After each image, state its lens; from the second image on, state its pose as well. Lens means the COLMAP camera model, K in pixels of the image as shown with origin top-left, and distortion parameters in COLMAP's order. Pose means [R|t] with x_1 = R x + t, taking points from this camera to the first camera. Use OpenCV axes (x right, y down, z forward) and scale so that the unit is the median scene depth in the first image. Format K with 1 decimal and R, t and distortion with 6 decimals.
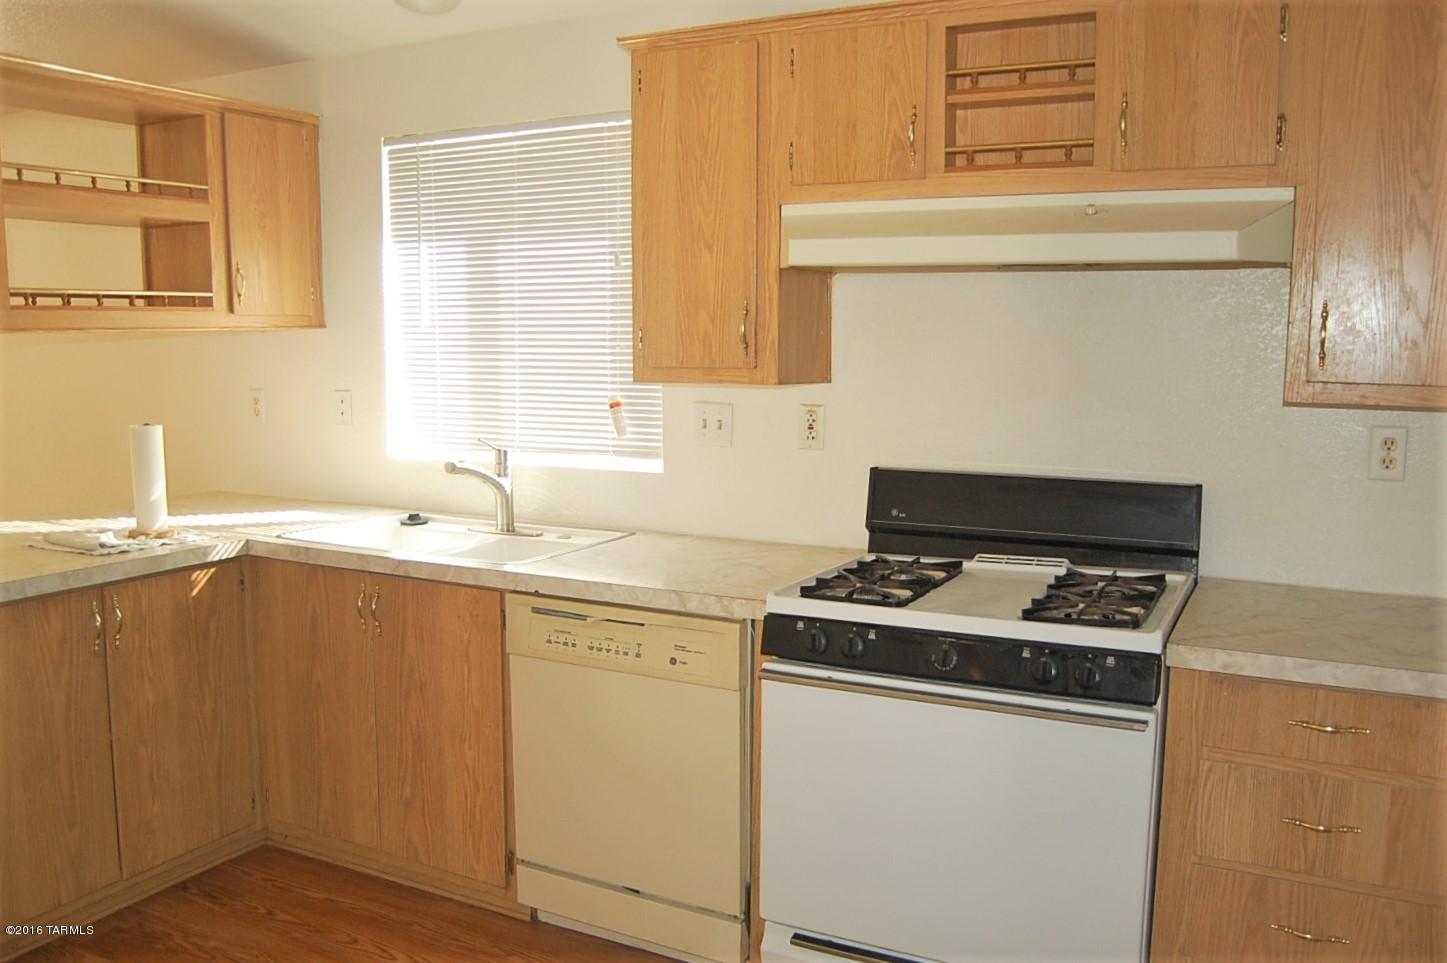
lens RADIAL K [[1167.7, 0, 723.5], [0, 1167.7, 481.5], [0, 0, 1]] dist [-0.093136, 0.032442]
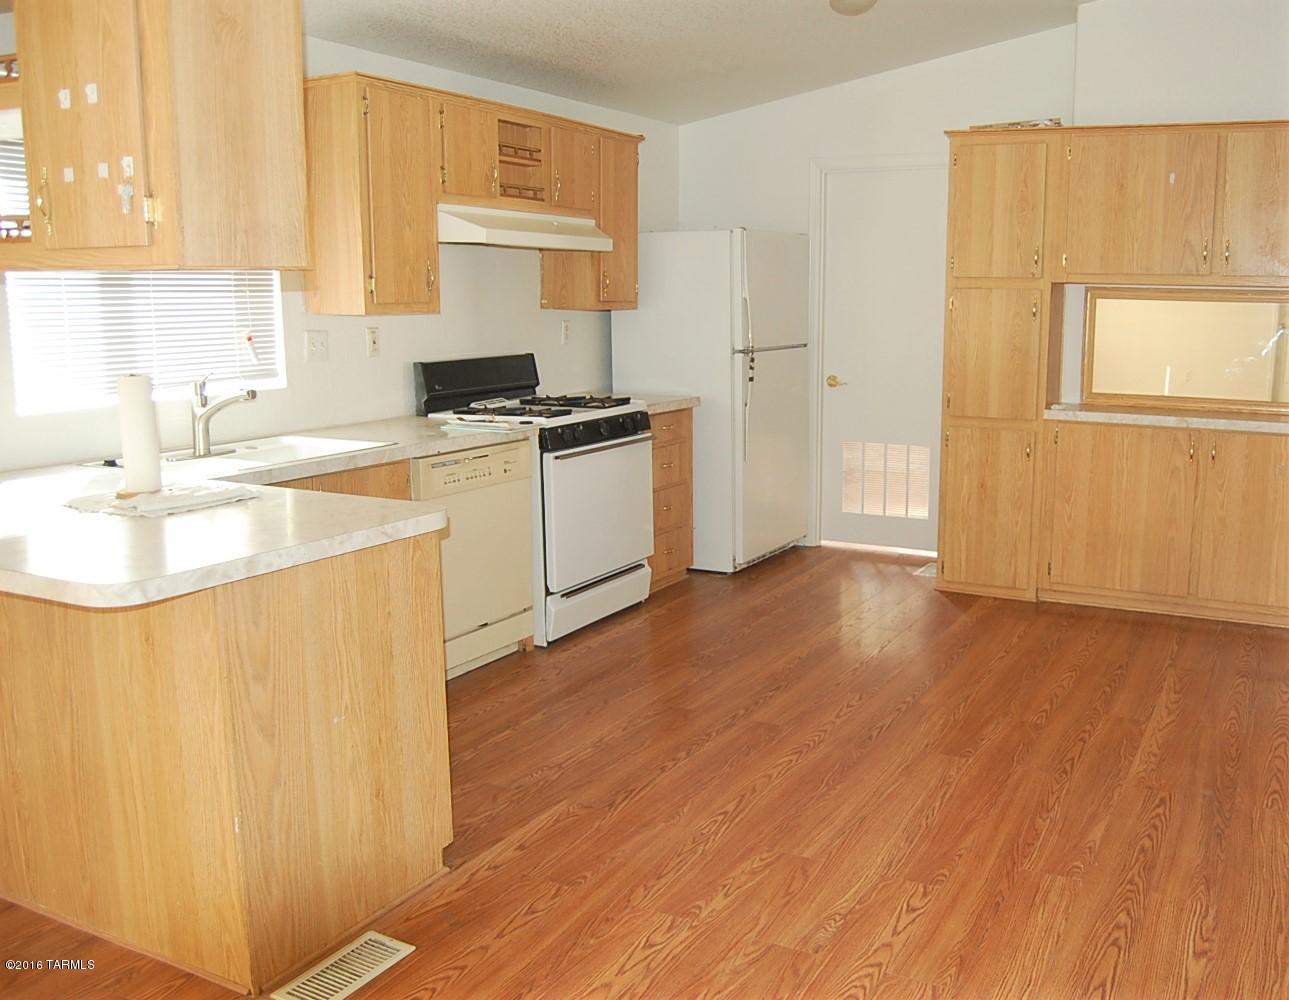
lens RADIAL K [[1169.1, 0, 752.6], [0, 1169.1, 499.1], [0, 0, 1]] dist [-0.104148, 0.064288]
pose [[-0.018664, -0.180455, 0.983406, -1.643534], [0.113337, 0.976856, 0.181404, -0.072249], [-0.993381, 0.114842, 0.002220, 0.592763]]
